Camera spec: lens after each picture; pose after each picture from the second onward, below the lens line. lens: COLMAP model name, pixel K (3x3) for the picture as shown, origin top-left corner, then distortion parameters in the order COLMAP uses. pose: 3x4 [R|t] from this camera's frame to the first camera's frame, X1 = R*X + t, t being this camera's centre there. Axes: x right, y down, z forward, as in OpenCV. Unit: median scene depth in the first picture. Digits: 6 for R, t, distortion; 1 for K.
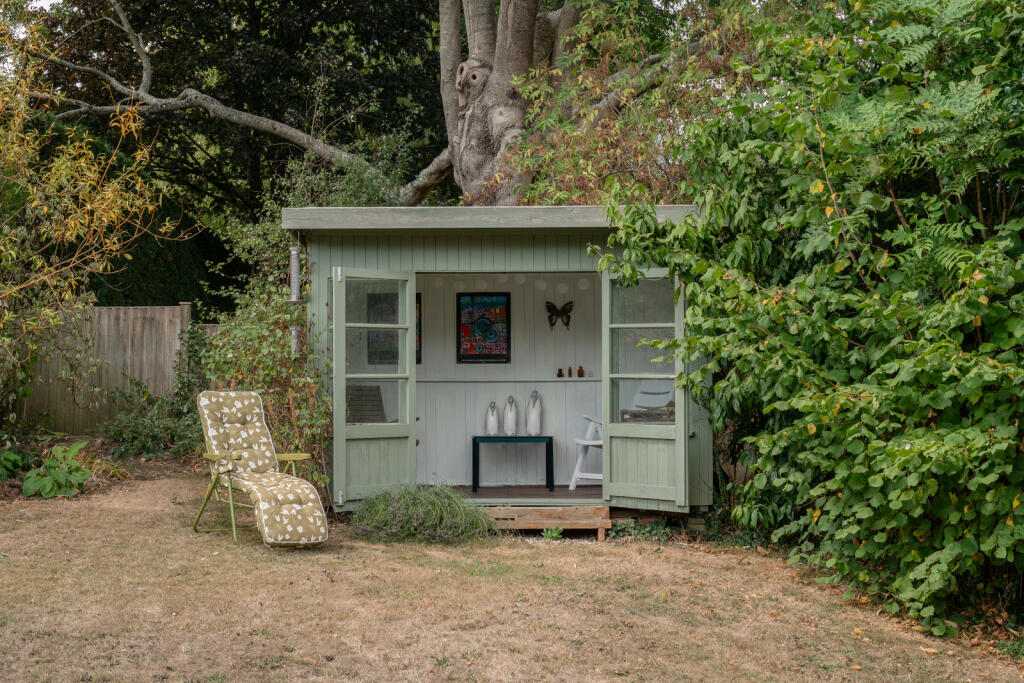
lens RADIAL K [[1318.8, 0, 512.3], [0, 1318.8, 339.8], [0, 0, 1]] dist [-0.004883, 0.000000]
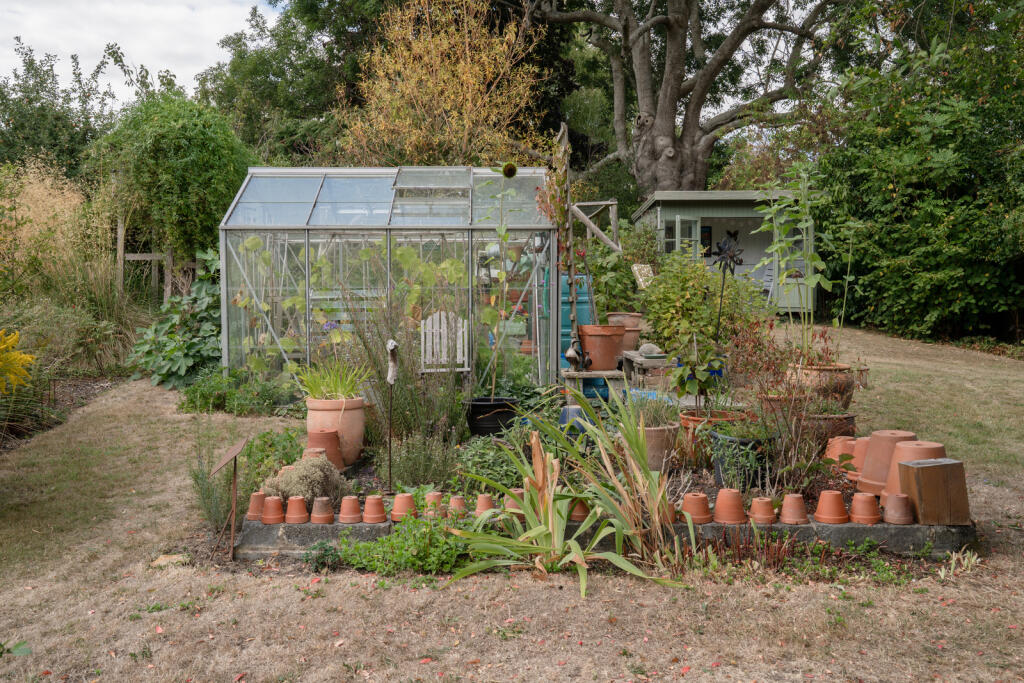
lens RADIAL K [[922.4, 0, 511.2], [0, 922.4, 343.3], [0, 0, 1]] dist [0.013461, 0.009583]
pose [[0.998938, -0.007280, 0.045486, -0.671486], [0.003484, 0.996544, 0.082988, 0.051406], [-0.045933, -0.082742, 0.995512, -0.960952]]
